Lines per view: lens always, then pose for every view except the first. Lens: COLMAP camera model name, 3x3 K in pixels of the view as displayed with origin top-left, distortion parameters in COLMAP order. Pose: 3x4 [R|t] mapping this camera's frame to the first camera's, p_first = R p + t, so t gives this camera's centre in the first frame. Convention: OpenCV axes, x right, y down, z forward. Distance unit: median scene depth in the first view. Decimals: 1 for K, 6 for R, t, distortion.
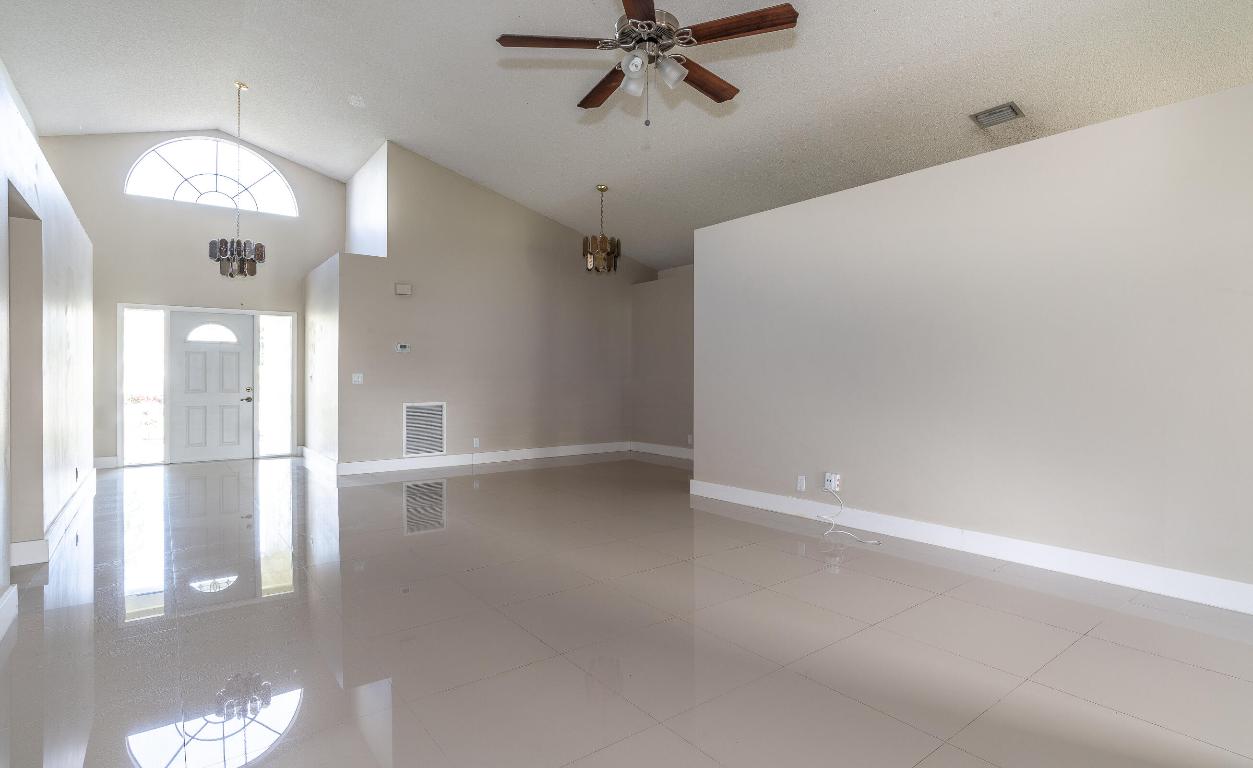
lens RADIAL K [[633.7, 0, 647.8], [0, 633.7, 383.1], [0, 0, 1]] dist [-0.034035, 0.000201]
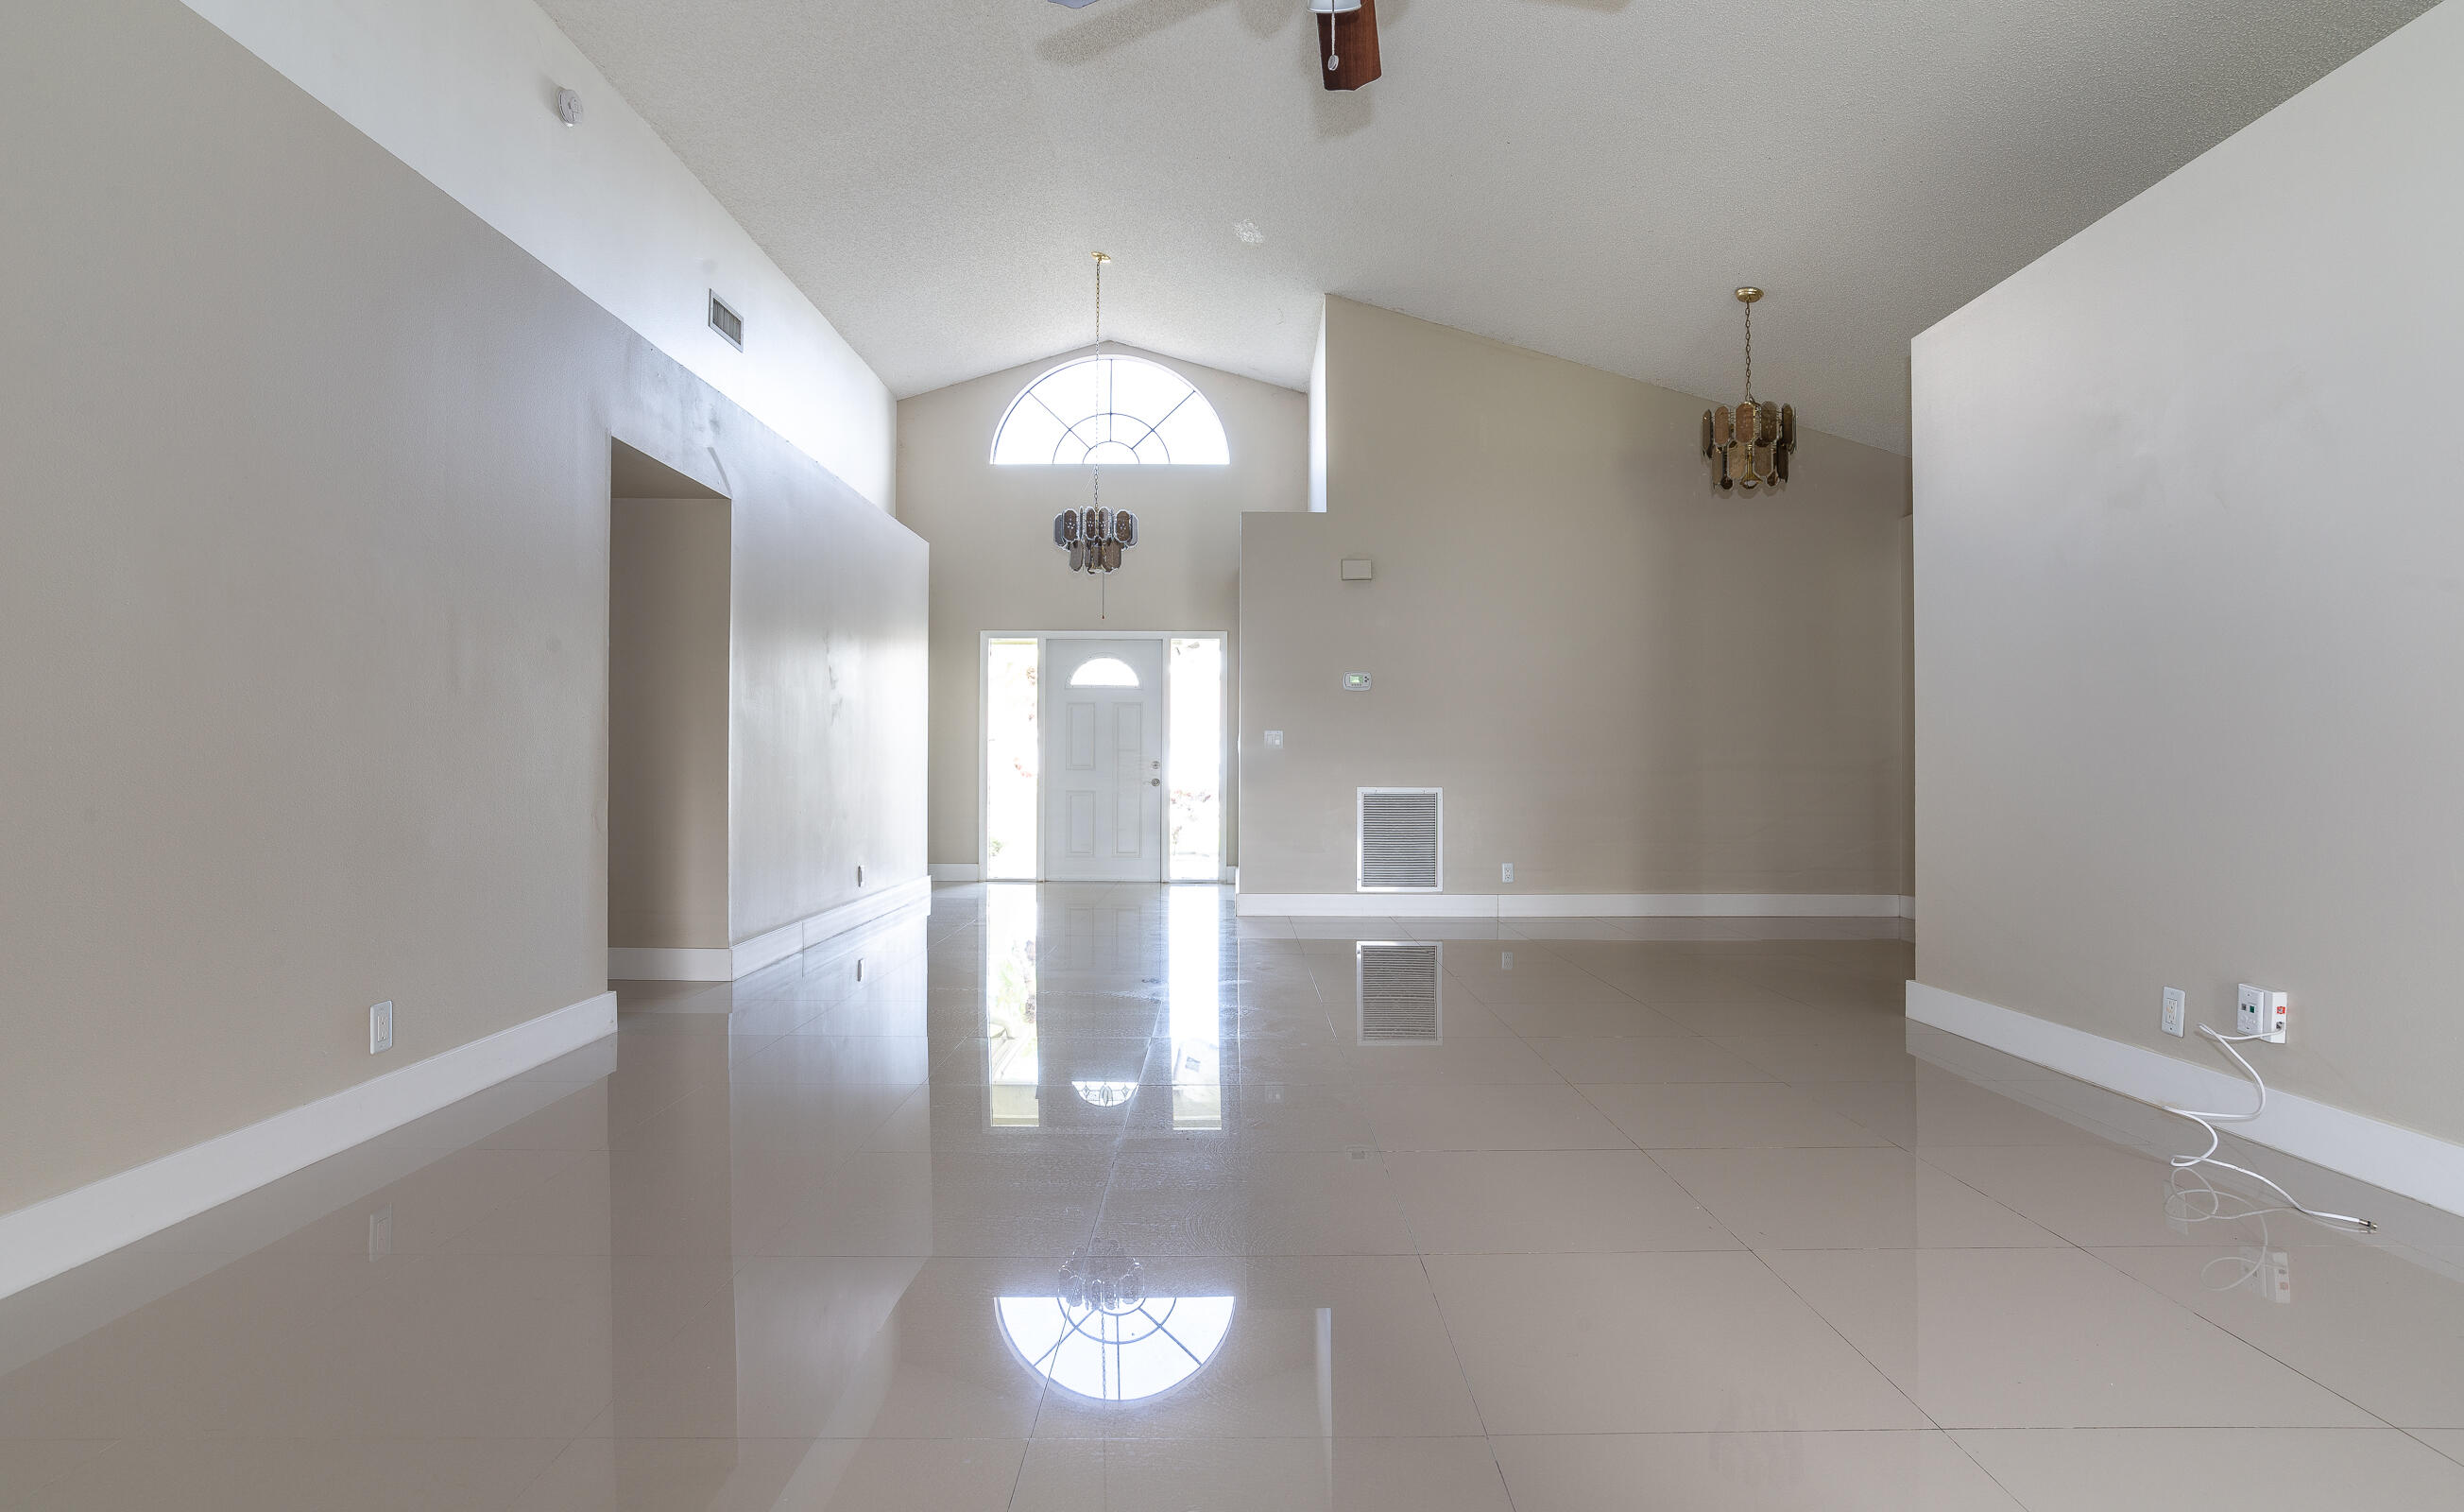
lens RADIAL K [[1259.8, 0, 1241.1], [0, 1259.8, 751.3], [0, 0, 1]] dist [-0.033626, 0.000557]
pose [[0.787744, -0.008803, -0.615940, 0.173663], [-0.007653, 0.999681, -0.024074, 0.027080], [0.615955, 0.023678, 0.787425, 0.117192]]
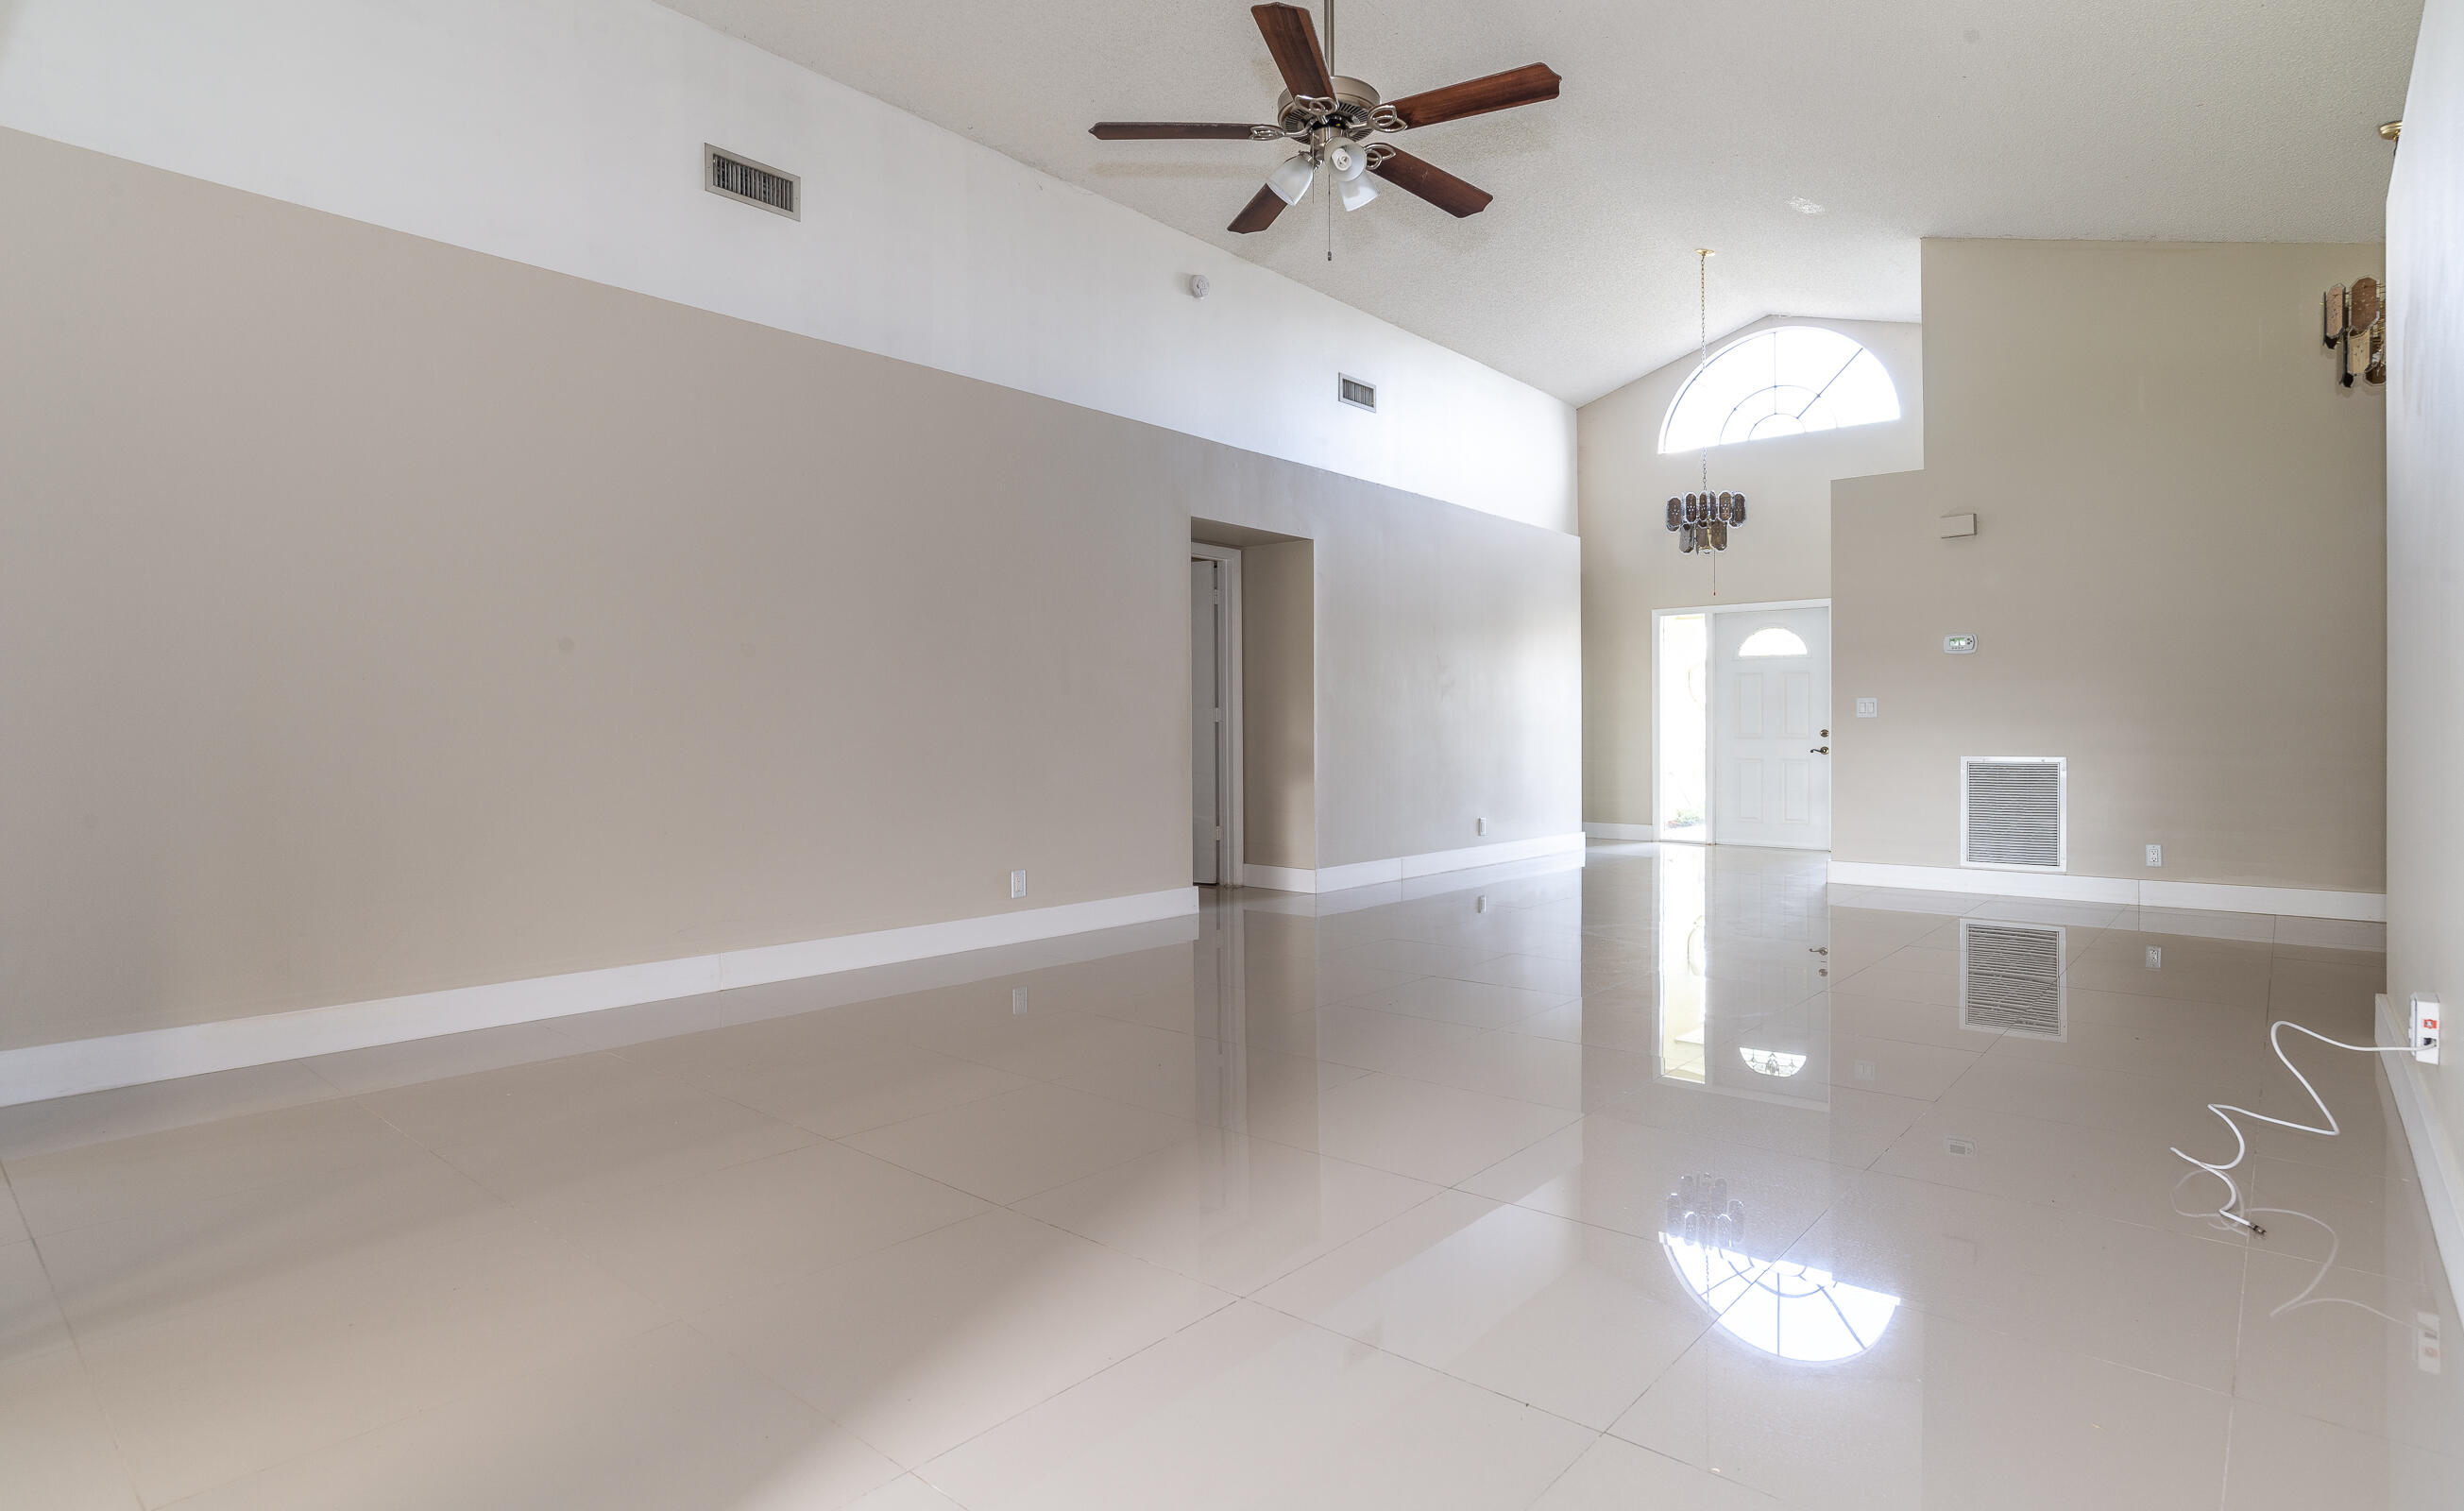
lens RADIAL K [[1259.7, 0, 1241.1], [0, 1259.7, 750.8], [0, 0, 1]] dist [-0.033626, 0.000557]
pose [[0.184772, 0.007964, -0.982749, 0.450753], [-0.009952, 0.999931, 0.006232, 0.026420], [0.982731, 0.008629, 0.184839, 0.260450]]
